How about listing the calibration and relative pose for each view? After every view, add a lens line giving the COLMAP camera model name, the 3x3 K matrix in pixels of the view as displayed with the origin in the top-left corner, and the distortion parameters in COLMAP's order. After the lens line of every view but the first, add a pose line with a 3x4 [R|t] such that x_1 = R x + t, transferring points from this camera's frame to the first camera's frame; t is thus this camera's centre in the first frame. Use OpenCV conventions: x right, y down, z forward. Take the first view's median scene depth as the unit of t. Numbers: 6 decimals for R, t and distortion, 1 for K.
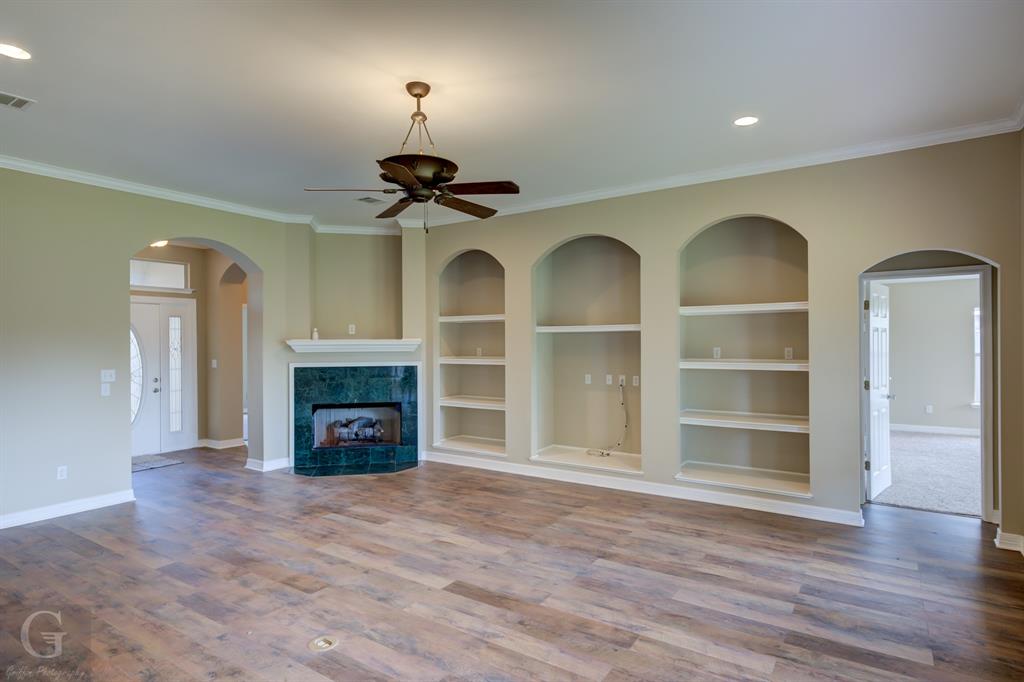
lens RADIAL K [[555.9, 0, 515.4], [0, 555.9, 342.8], [0, 0, 1]] dist [0.019294, -0.001683]
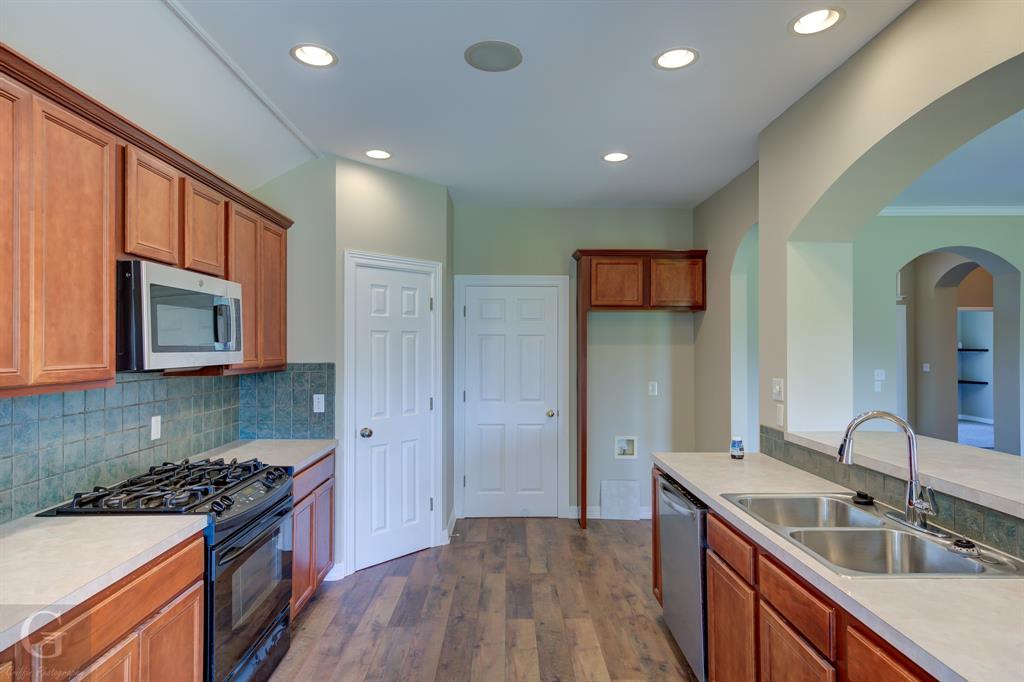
lens RADIAL K [[555.9, 0, 513.8], [0, 555.9, 340.4], [0, 0, 1]] dist [0.019294, -0.001683]
pose [[0.574041, -0.004750, -0.818813, -0.253457], [-0.002550, 0.999968, -0.007588, -0.004164], [0.818822, 0.006444, 0.574011, -0.395561]]
